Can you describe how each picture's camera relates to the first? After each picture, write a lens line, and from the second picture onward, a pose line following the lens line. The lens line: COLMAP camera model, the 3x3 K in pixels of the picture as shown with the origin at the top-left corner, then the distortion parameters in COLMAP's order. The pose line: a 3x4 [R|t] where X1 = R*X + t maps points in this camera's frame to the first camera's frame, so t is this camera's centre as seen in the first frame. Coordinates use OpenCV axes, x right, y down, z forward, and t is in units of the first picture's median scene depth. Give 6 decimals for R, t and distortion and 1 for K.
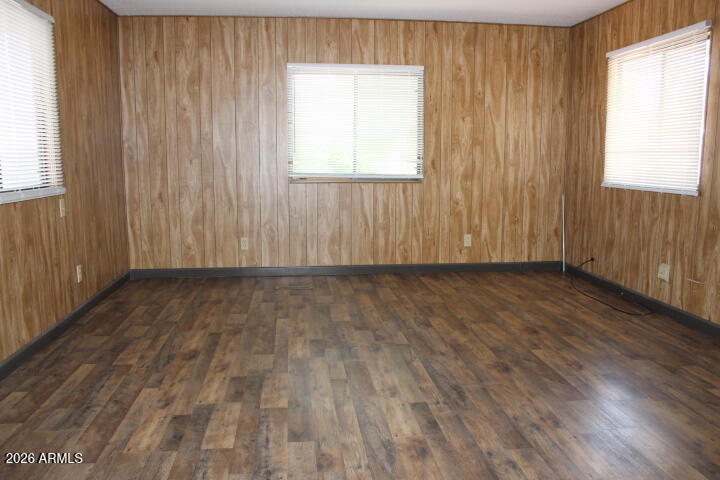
lens RADIAL K [[606.3, 0, 363.5], [0, 606.3, 243.5], [0, 0, 1]] dist [-0.153722, 0.131225]
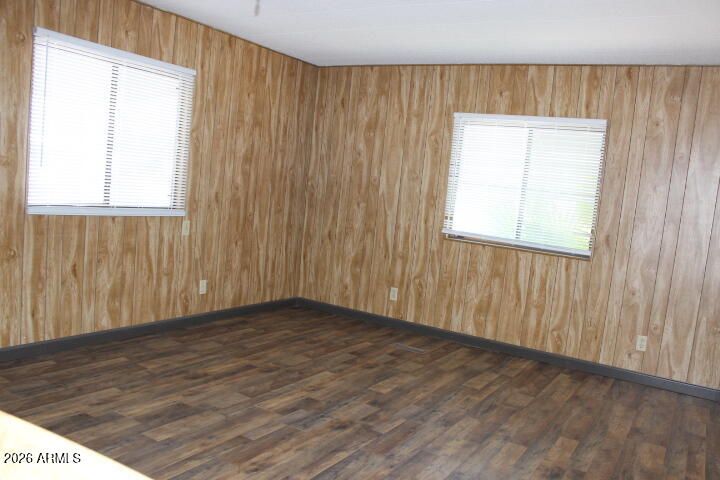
lens RADIAL K [[606.3, 0, 360.4], [0, 606.3, 247.6], [0, 0, 1]] dist [-0.153722, 0.131225]
pose [[0.786553, 0.141576, -0.601075, 0.353064], [-0.188297, 0.981996, -0.015105, -0.050449], [0.588115, 0.125062, 0.799050, 0.181768]]
